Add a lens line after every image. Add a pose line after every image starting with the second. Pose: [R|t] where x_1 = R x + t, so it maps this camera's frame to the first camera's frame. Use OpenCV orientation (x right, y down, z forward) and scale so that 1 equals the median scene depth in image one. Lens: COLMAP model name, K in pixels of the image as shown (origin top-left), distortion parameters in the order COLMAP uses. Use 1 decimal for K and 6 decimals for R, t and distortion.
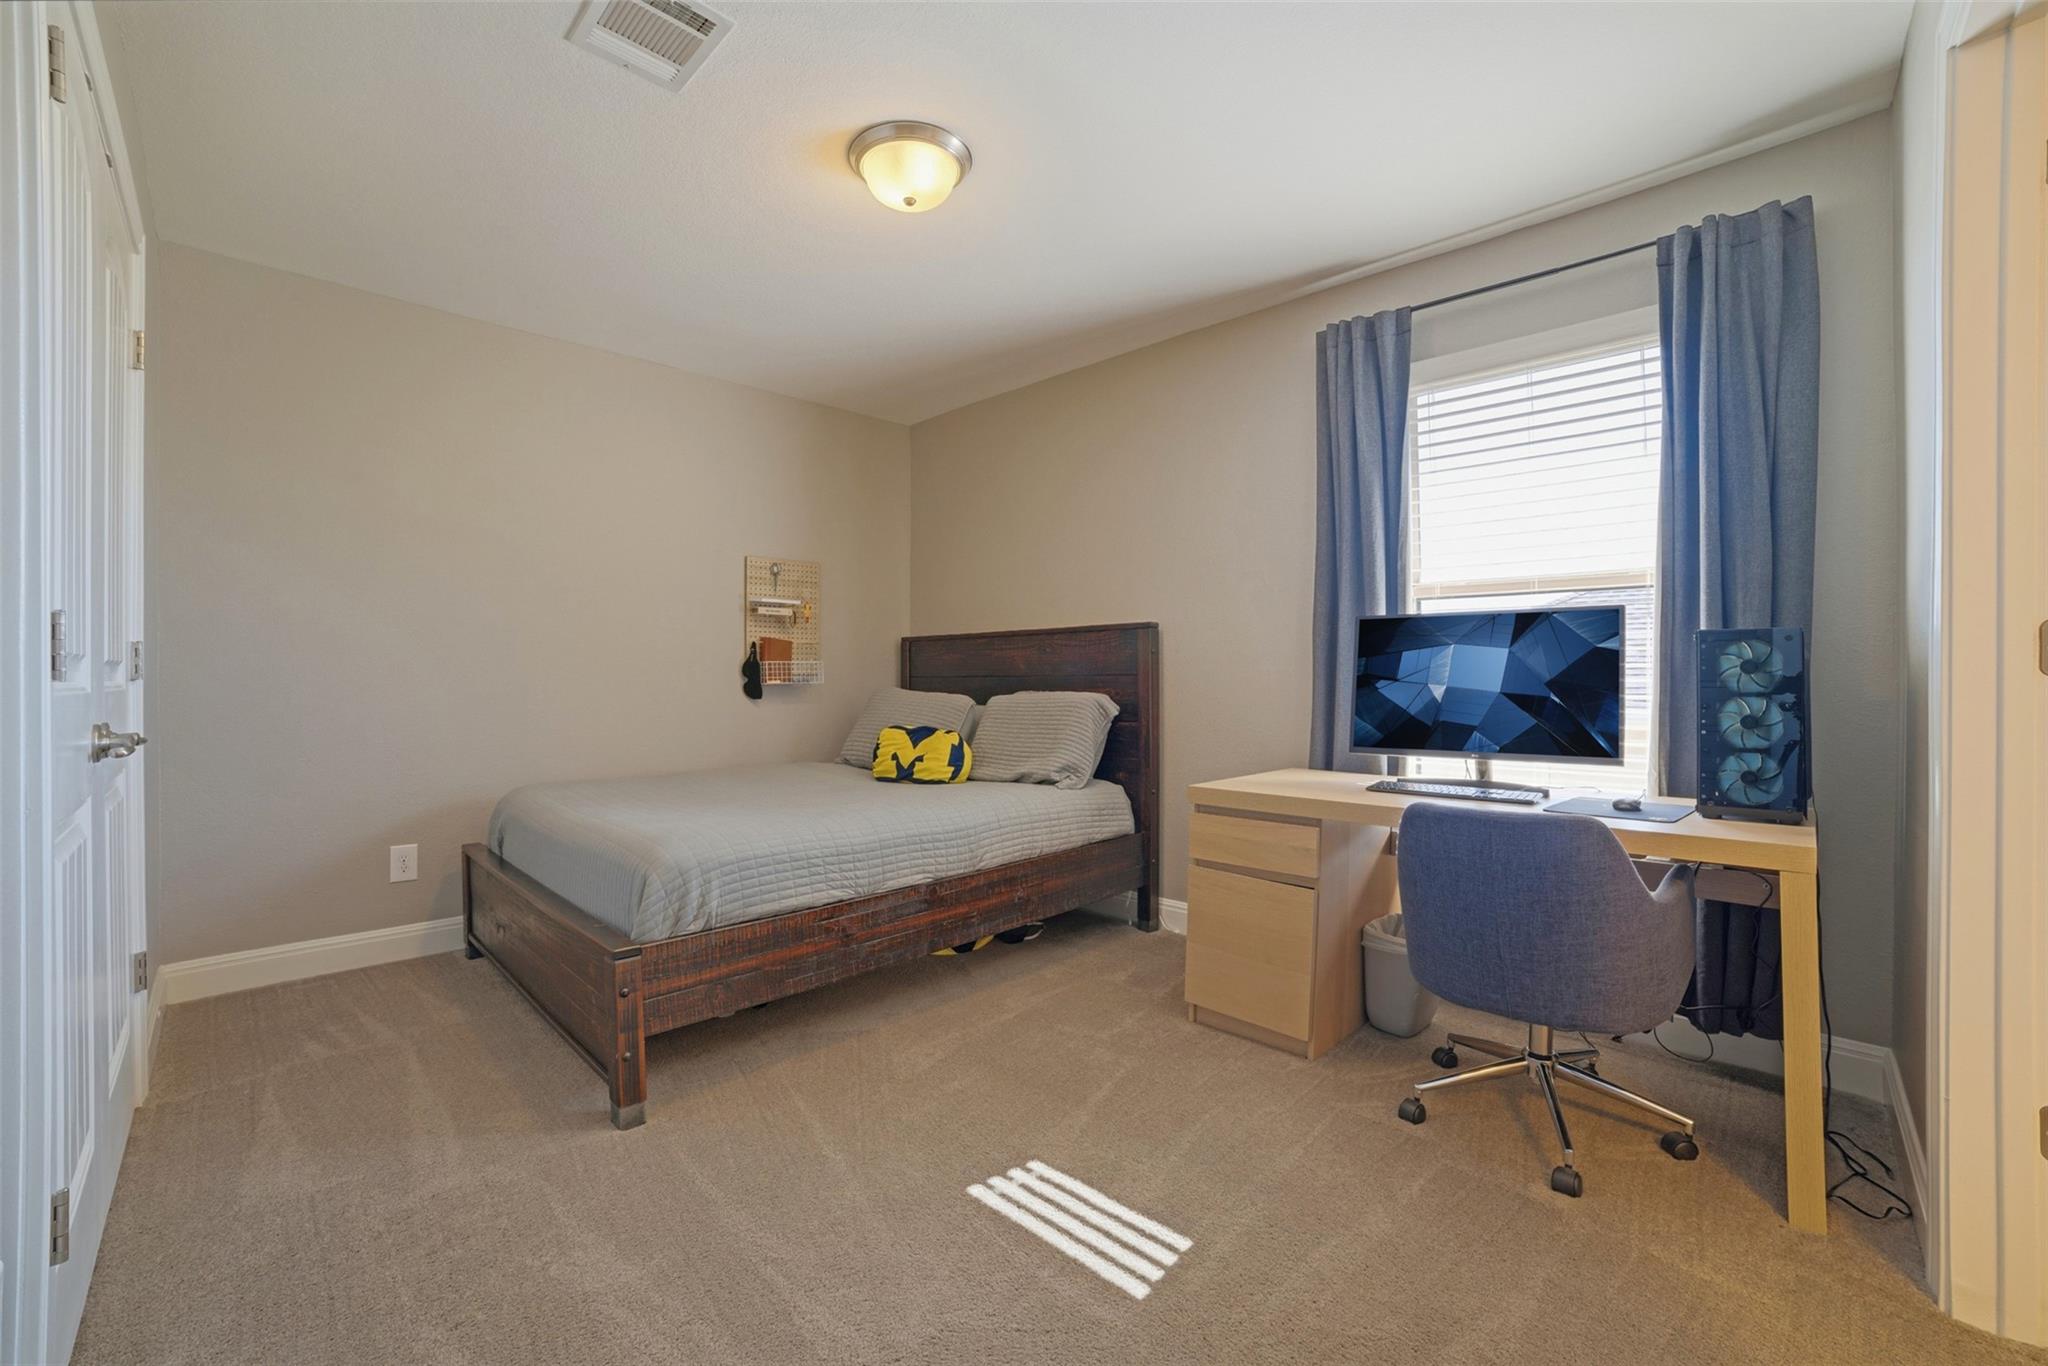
lens RADIAL K [[829.2, 0, 1019.7], [0, 829.2, 681.1], [0, 0, 1]] dist [-0.000012, 0.000001]
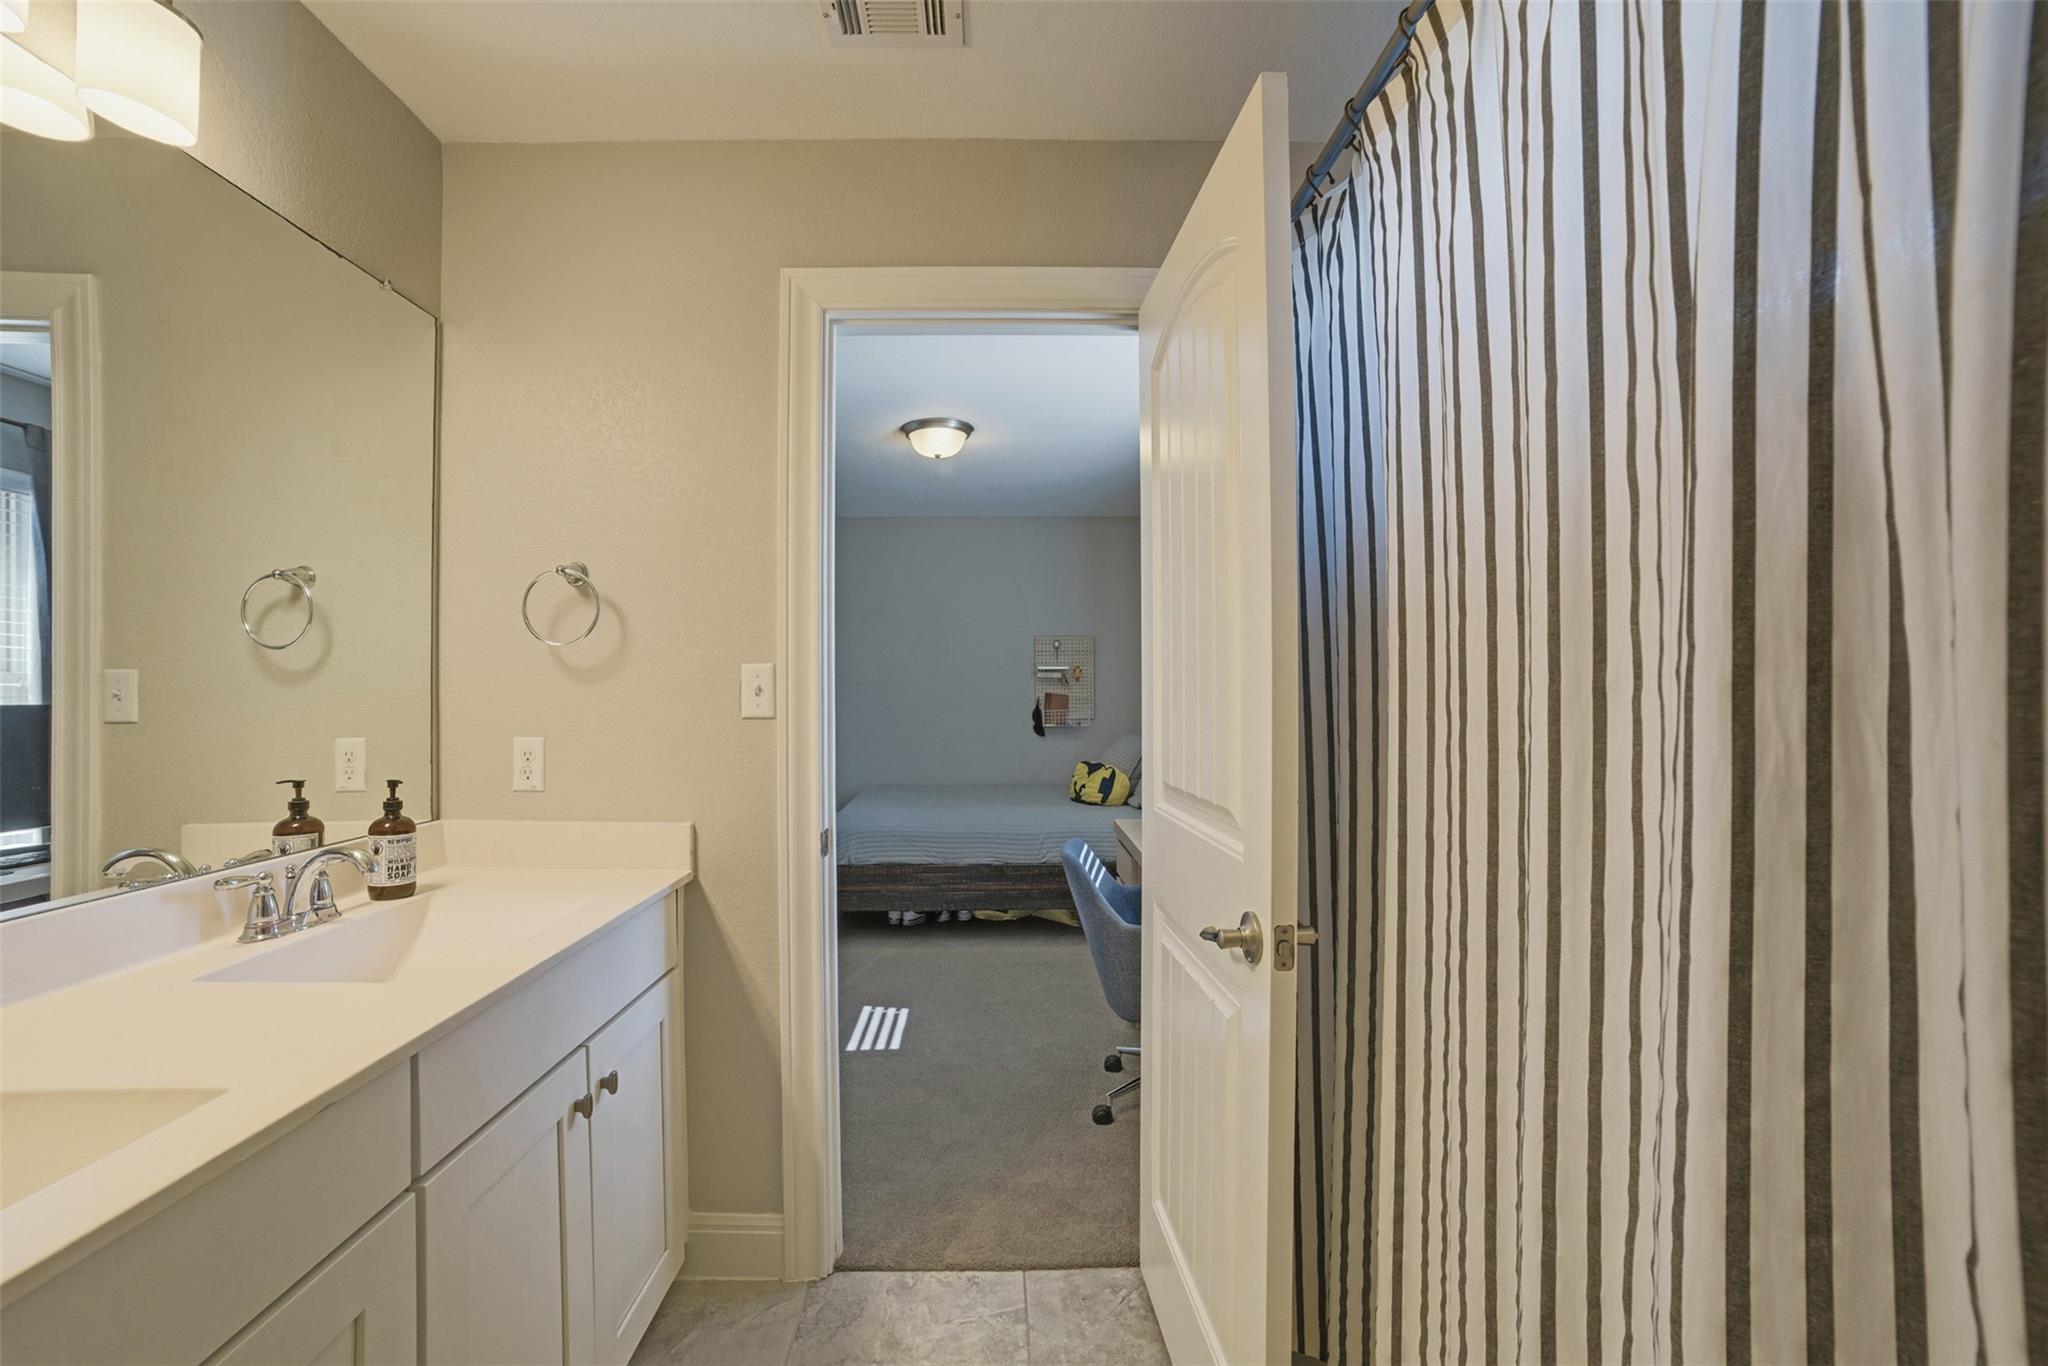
lens RADIAL K [[829.2, 0, 1026.2], [0, 829.2, 691.7], [0, 0, 1]] dist [-0.000012, 0.000001]
pose [[0.729526, -0.001999, -0.683951, 0.735422], [-0.002276, 0.999983, -0.005350, -0.054794], [0.683950, 0.005459, 0.729509, -0.077596]]
